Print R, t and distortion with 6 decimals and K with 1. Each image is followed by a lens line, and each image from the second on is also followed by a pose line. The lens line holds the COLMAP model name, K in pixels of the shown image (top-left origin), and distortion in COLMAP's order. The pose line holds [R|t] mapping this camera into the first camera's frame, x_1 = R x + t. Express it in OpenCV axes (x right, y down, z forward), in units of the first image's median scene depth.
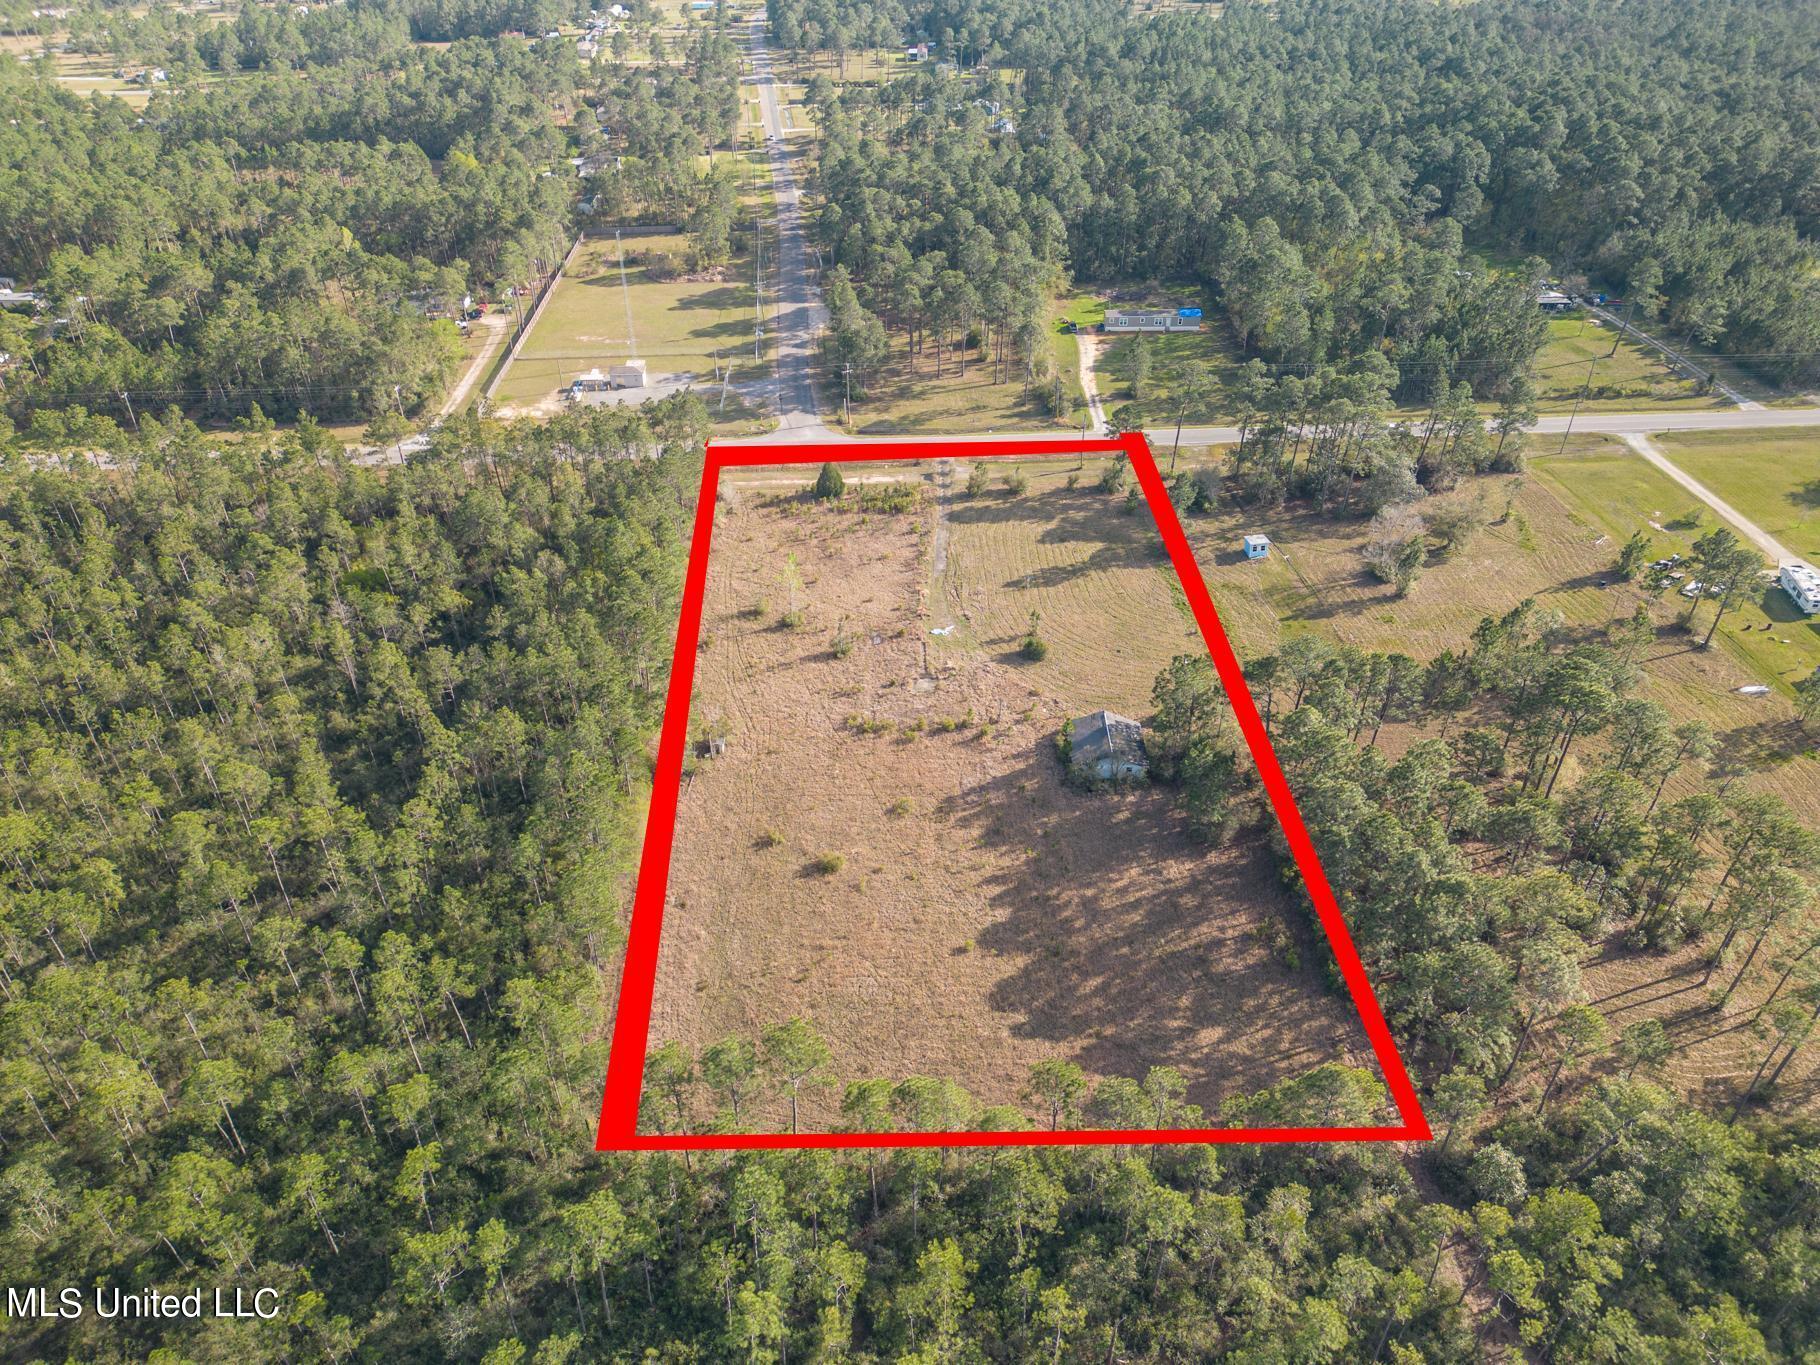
lens RADIAL K [[1266.8, 0, 903.0], [0, 1266.8, 683.1], [0, 0, 1]] dist [0.076334, -0.074493]
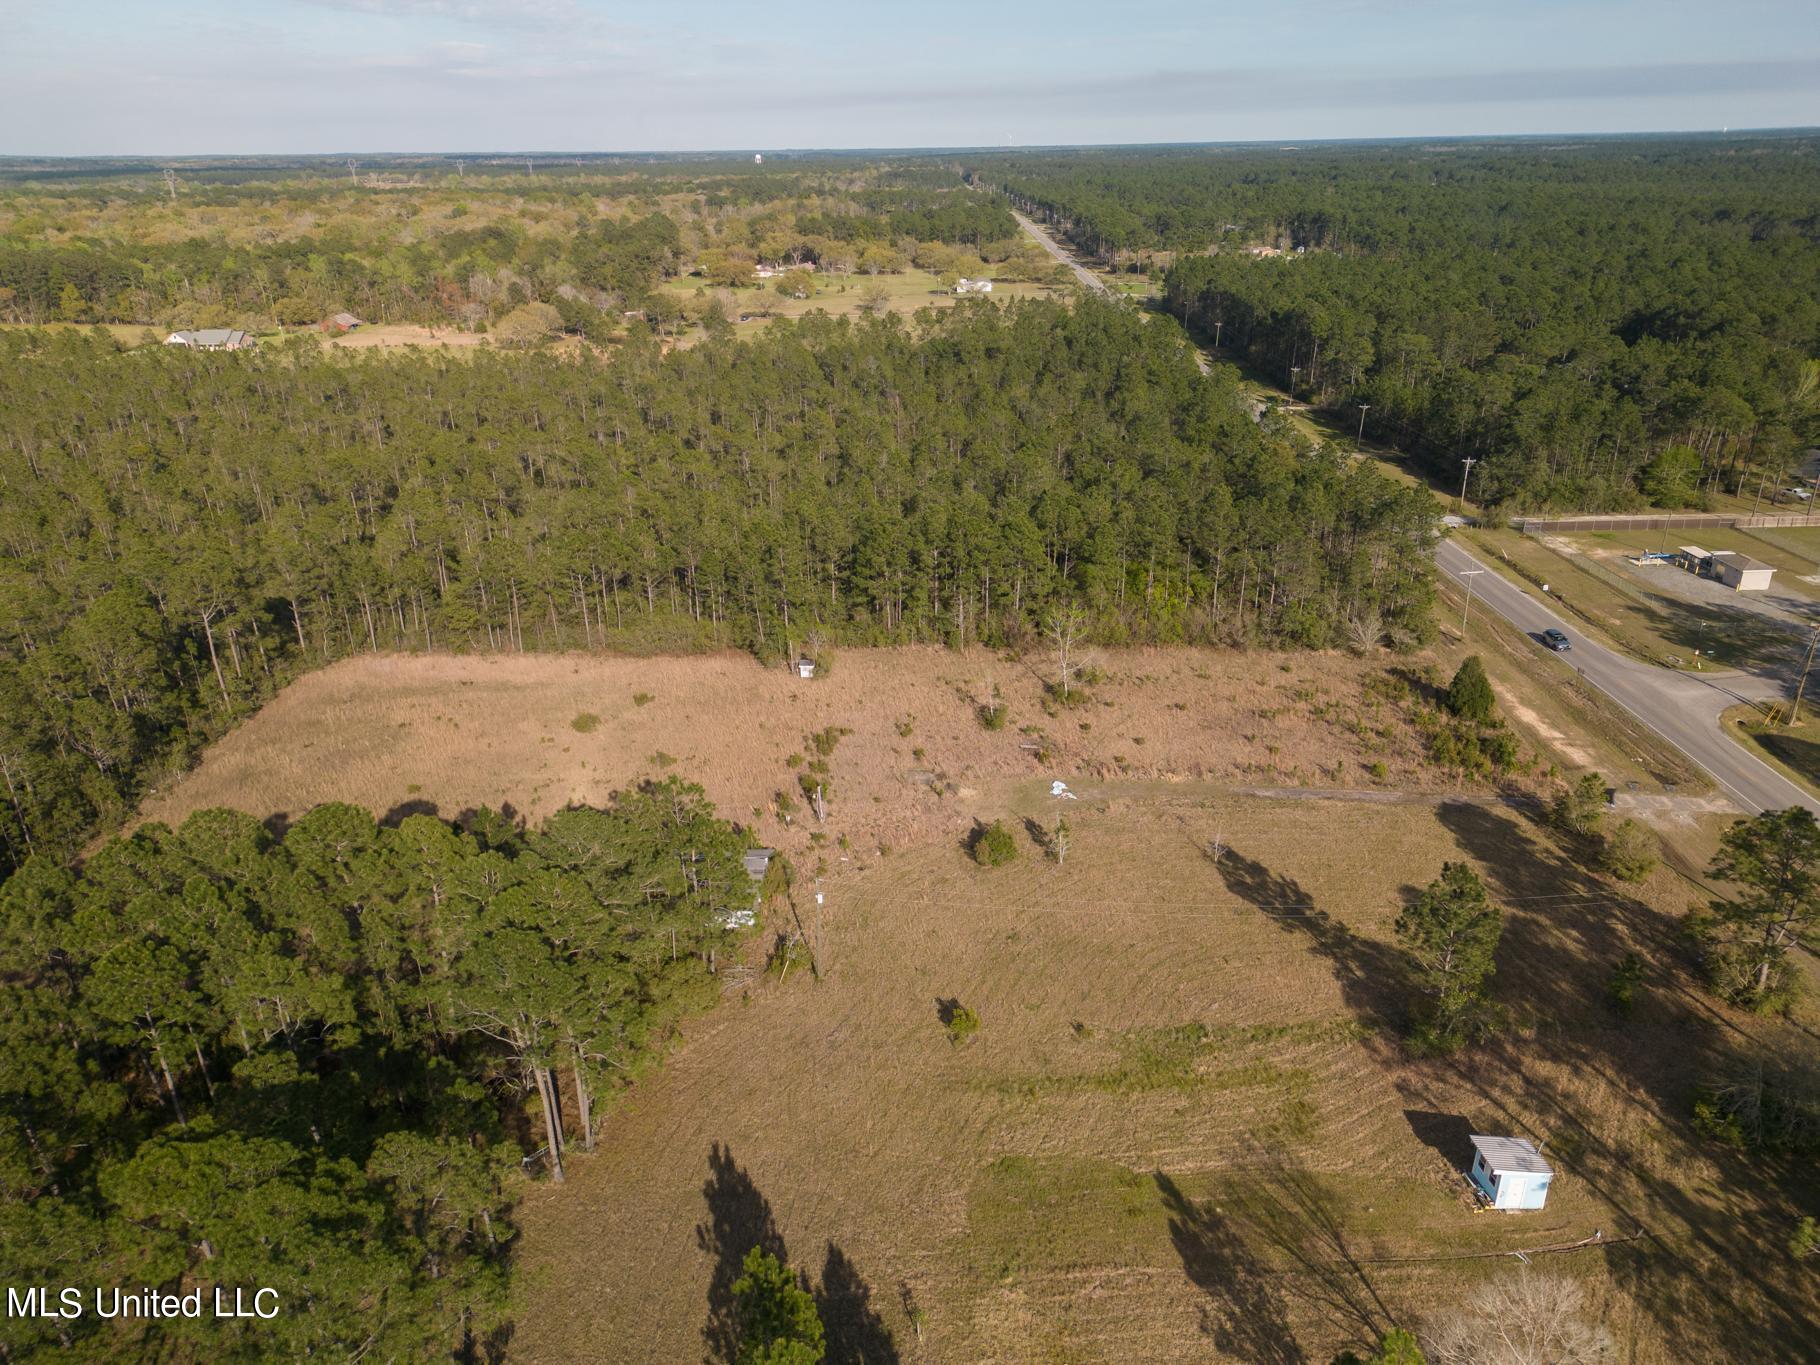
lens RADIAL K [[1266.8, 0, 903.0], [0, 1266.8, 683.1], [0, 0, 1]] dist [0.076334, -0.074493]
pose [[-0.033232, 0.394361, -0.918355, 0.673256], [-0.557648, 0.755220, 0.344487, -0.288349], [0.829412, 0.523567, 0.194817, 0.843805]]
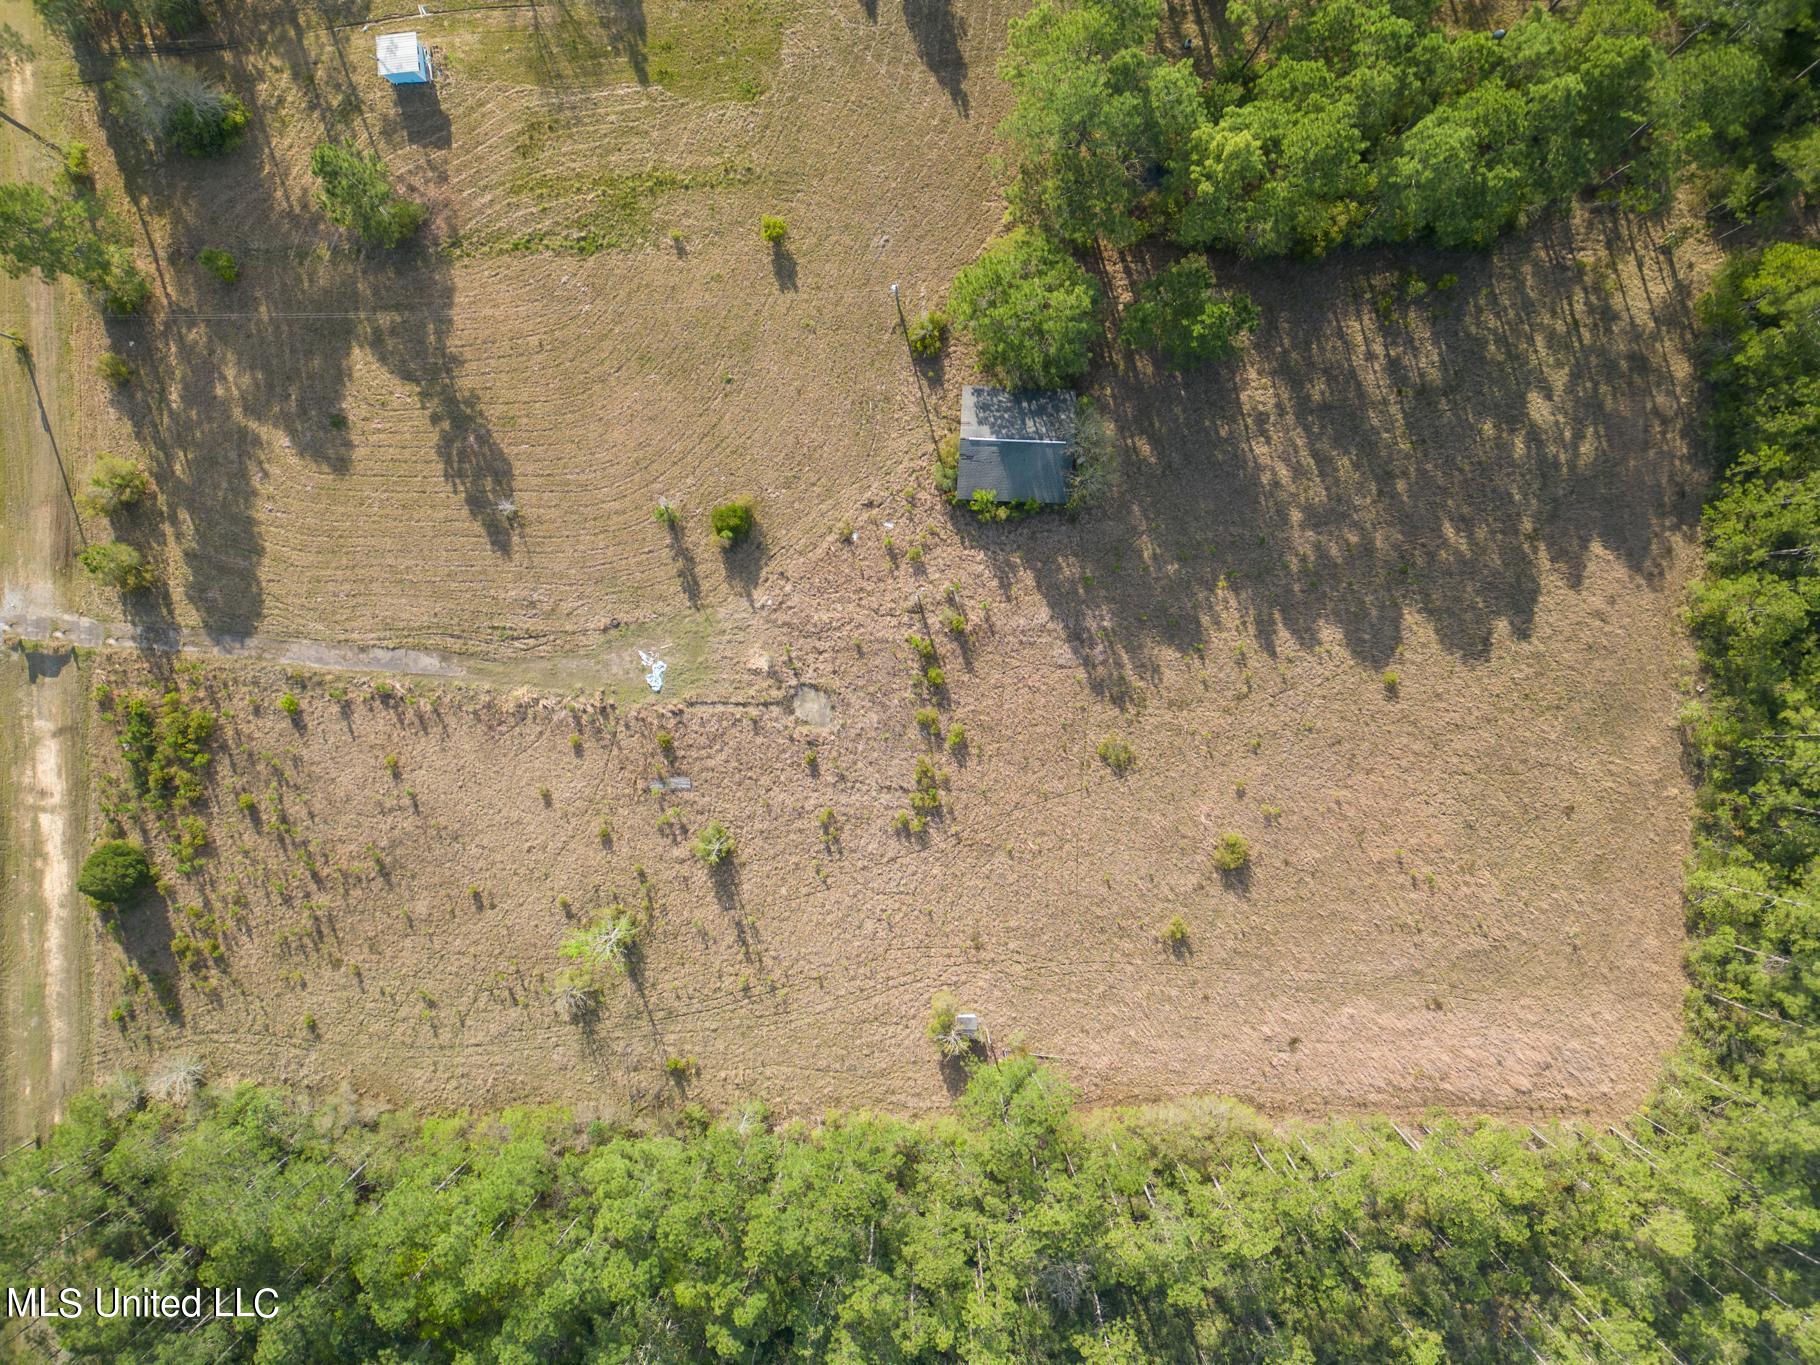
lens RADIAL K [[1266.8, 0, 903.0], [0, 1266.8, 683.1], [0, 0, 1]] dist [0.076334, -0.074493]
pose [[0.029211, -0.999342, -0.021481, 0.045748], [0.586376, -0.000272, 0.810039, -0.493211], [-0.809512, -0.036258, 0.585982, 0.609272]]
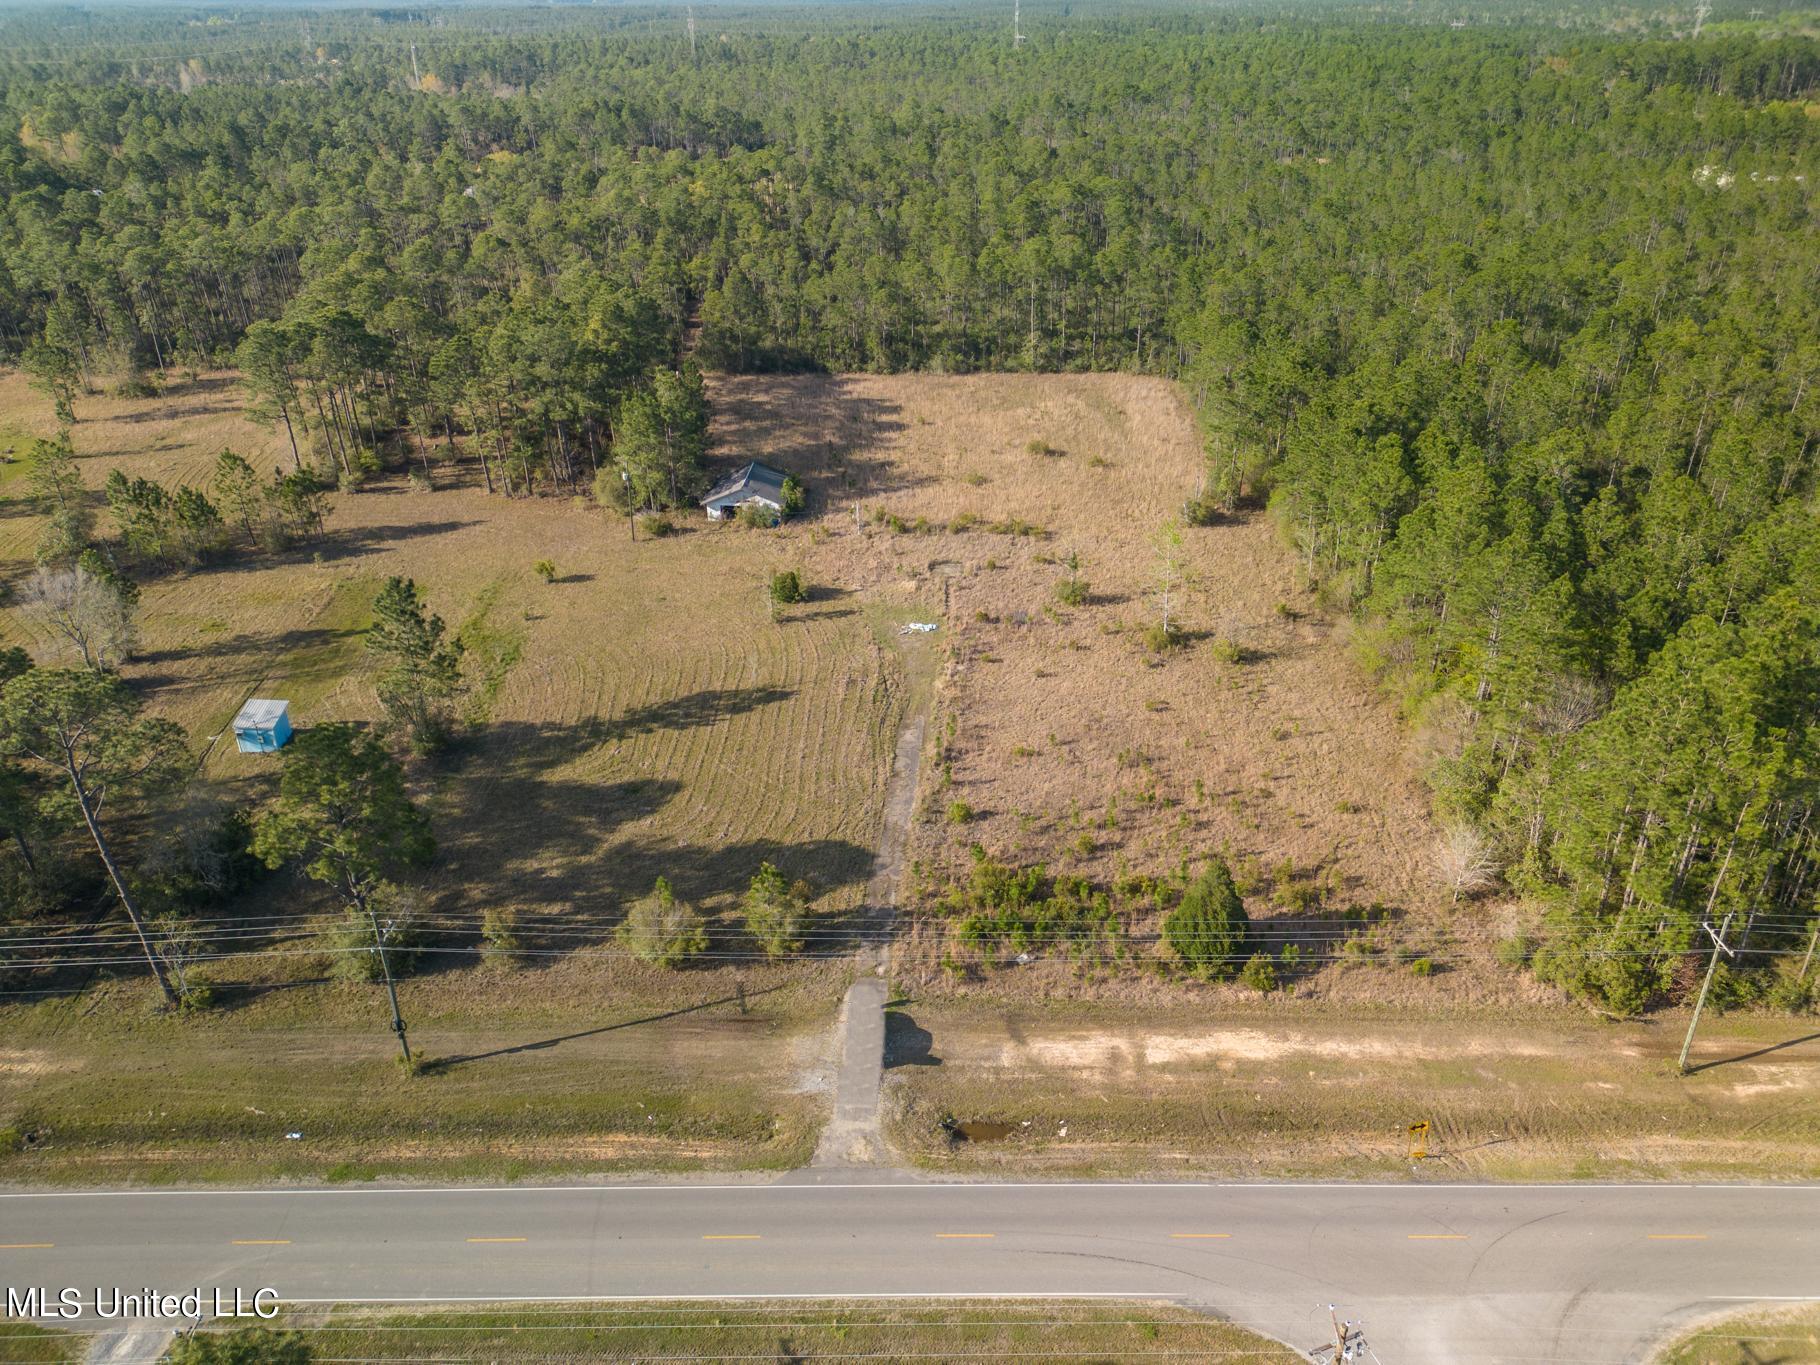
lens RADIAL K [[1252.8, 0, 907.7], [0, 1252.8, 709.2], [0, 0, 1]] dist [0.040529, -0.024712]
pose [[-0.999302, 0.004290, 0.037122, 0.014703], [0.035356, 0.430240, 0.902022, -0.640464], [-0.012101, 0.902704, -0.430091, 1.422787]]
